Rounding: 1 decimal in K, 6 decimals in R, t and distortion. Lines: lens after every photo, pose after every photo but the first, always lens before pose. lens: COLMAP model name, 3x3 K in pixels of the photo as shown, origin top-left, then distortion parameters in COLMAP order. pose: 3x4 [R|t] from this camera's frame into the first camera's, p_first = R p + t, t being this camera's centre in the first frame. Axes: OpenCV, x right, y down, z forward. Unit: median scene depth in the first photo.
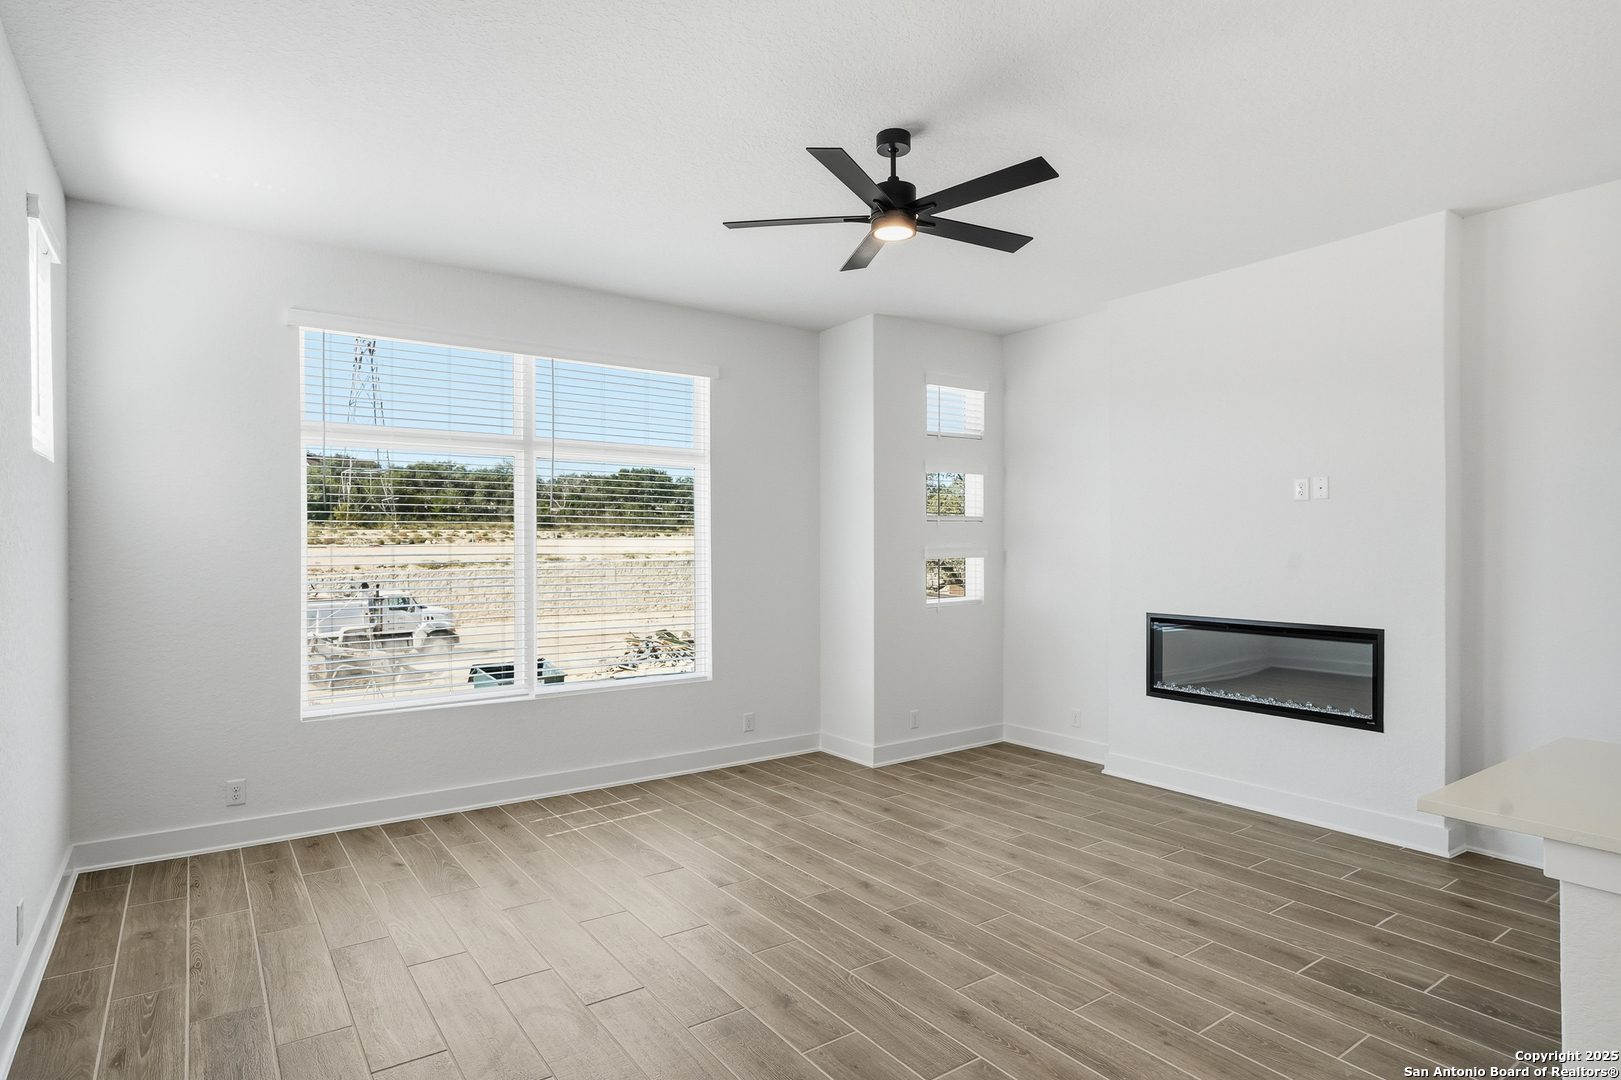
lens RADIAL K [[871.4, 0, 810.5], [0, 871.4, 540.0], [0, 0, 1]] dist [-0.001725, -0.000215]
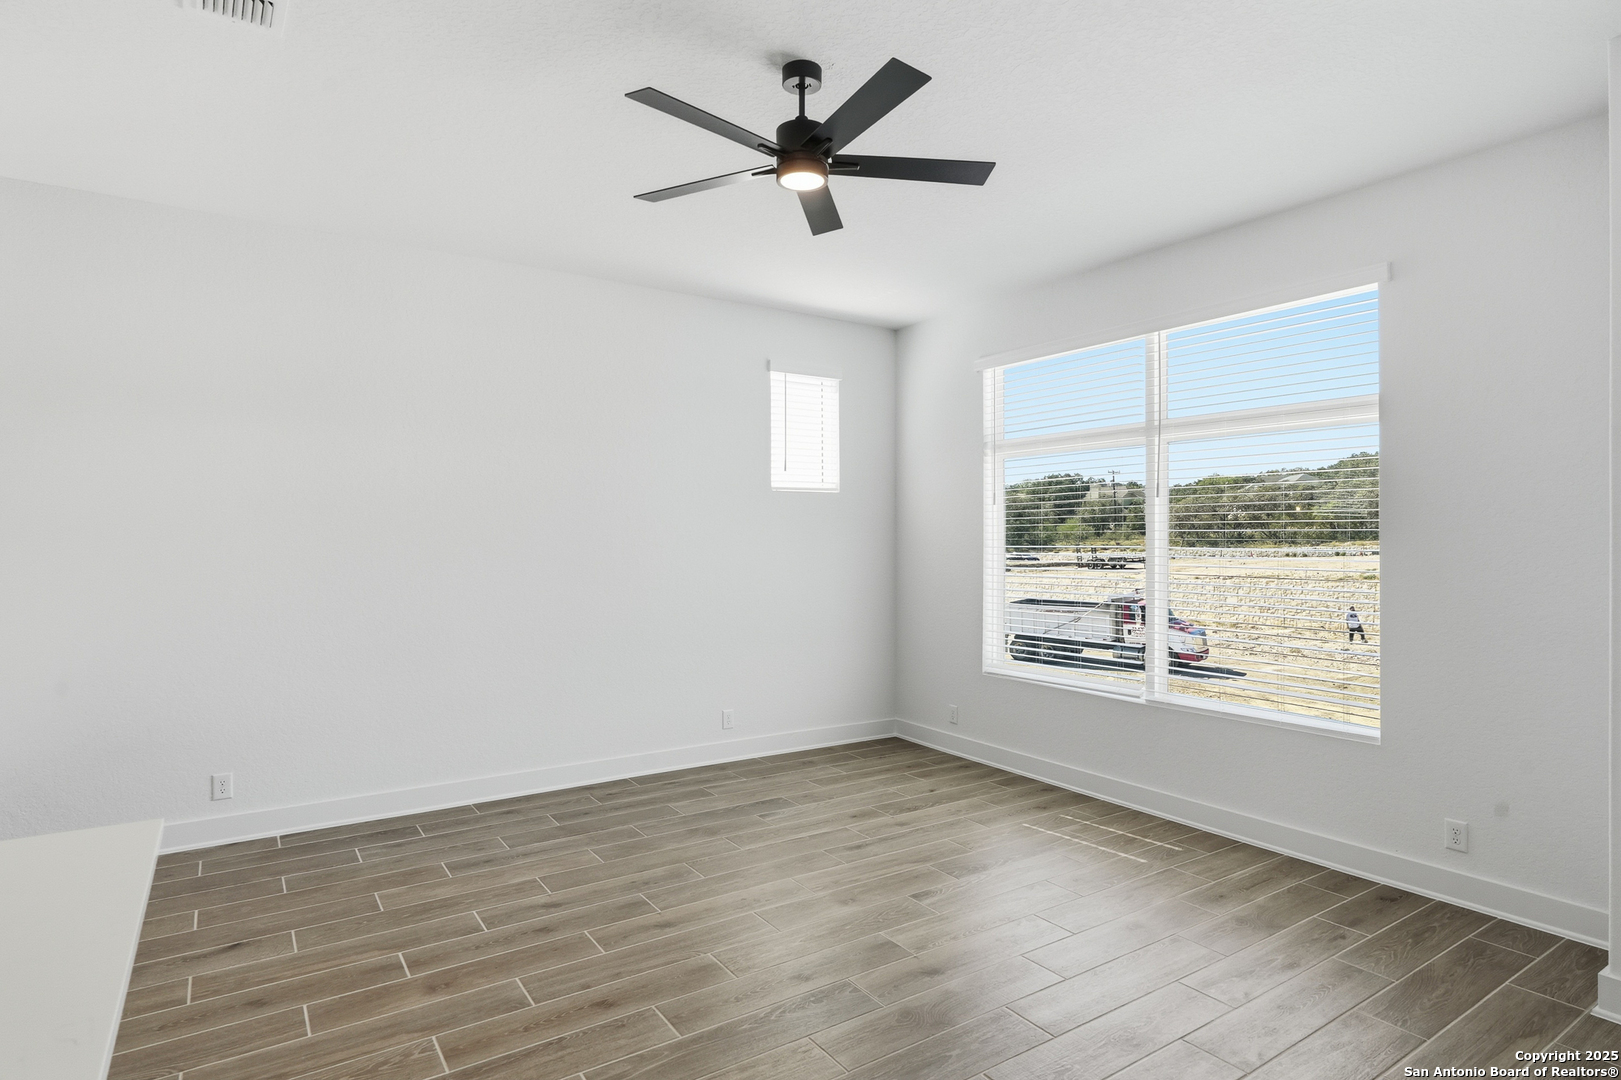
lens RADIAL K [[877.8, 0, 806.7], [0, 877.8, 534.0], [0, 0, 1]] dist [-0.029504, 0.000189]
pose [[-0.041064, 0.000377, -0.999156, 0.674532], [0.008288, 0.999966, 0.000037, -0.002025], [0.999122, -0.008280, -0.041065, 0.731032]]
